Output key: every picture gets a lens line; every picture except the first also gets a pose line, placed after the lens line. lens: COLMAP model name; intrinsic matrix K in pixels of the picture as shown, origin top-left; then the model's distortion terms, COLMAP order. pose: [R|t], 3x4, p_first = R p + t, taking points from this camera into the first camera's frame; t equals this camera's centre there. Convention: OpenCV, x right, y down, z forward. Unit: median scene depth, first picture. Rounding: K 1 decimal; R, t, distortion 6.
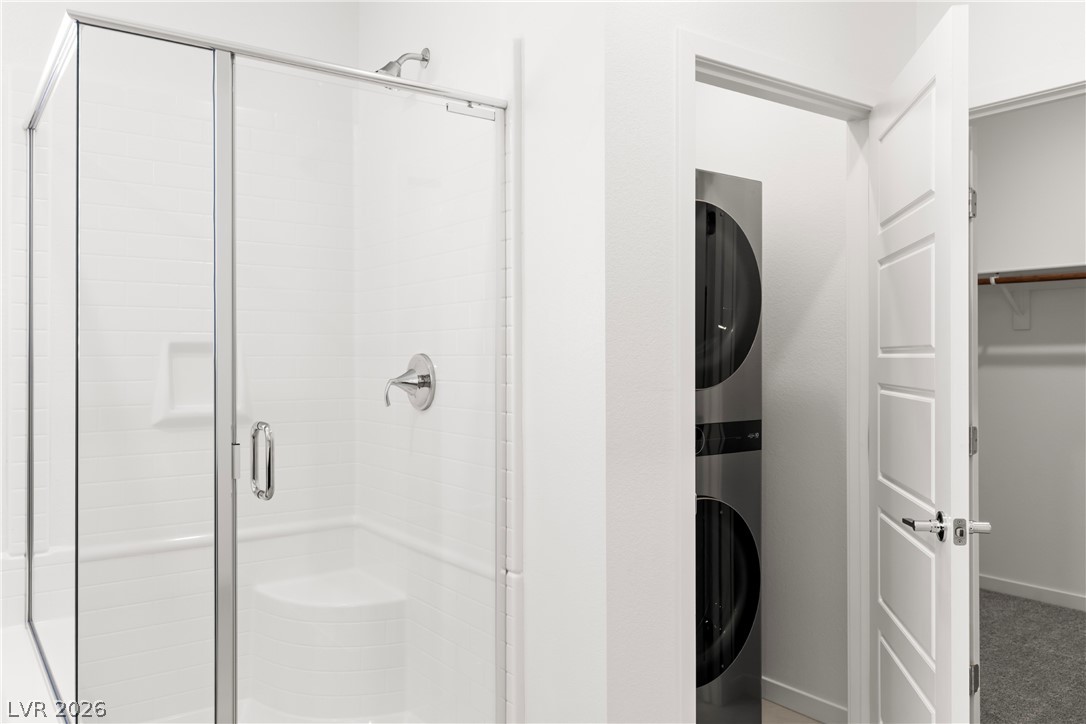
lens RADIAL K [[835.2, 0, 545.6], [0, 835.2, 351.7], [0, 0, 1]] dist [-0.008459, -0.005302]
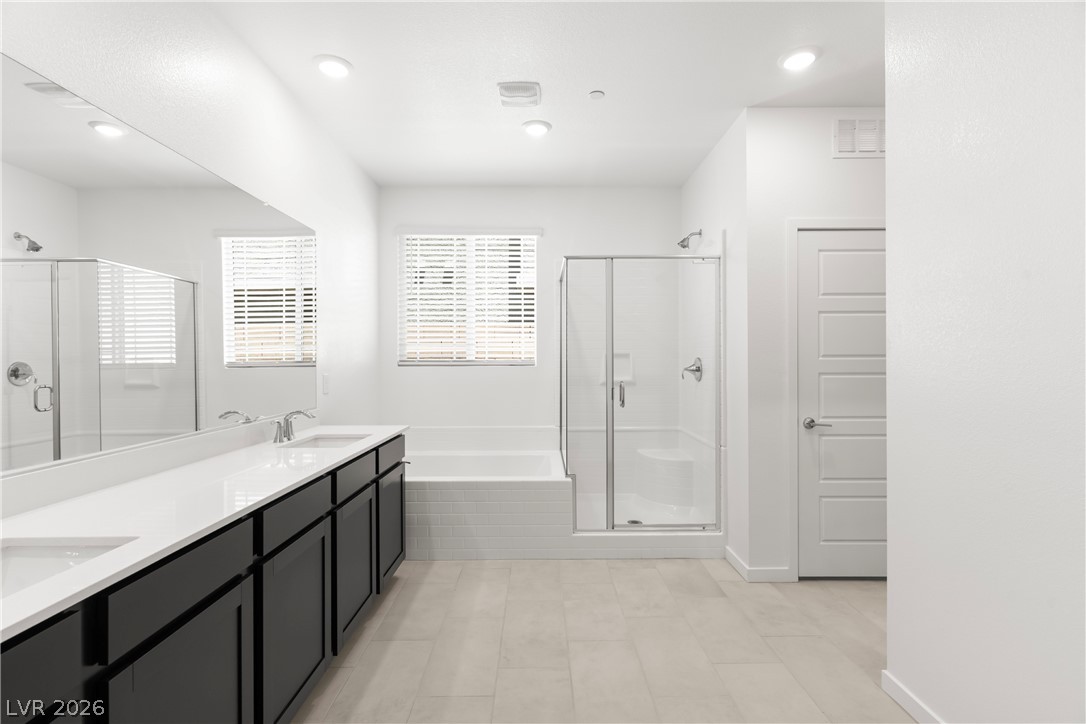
lens RADIAL K [[512.6, 0, 540.9], [0, 512.6, 359.5], [0, 0, 1]] dist [0.008186, -0.000952]
pose [[0.802407, 0.000010, -0.596778, 0.391755], [0.003095, 0.999986, 0.004178, -0.000195], [0.596770, -0.005200, 0.802396, -0.480608]]
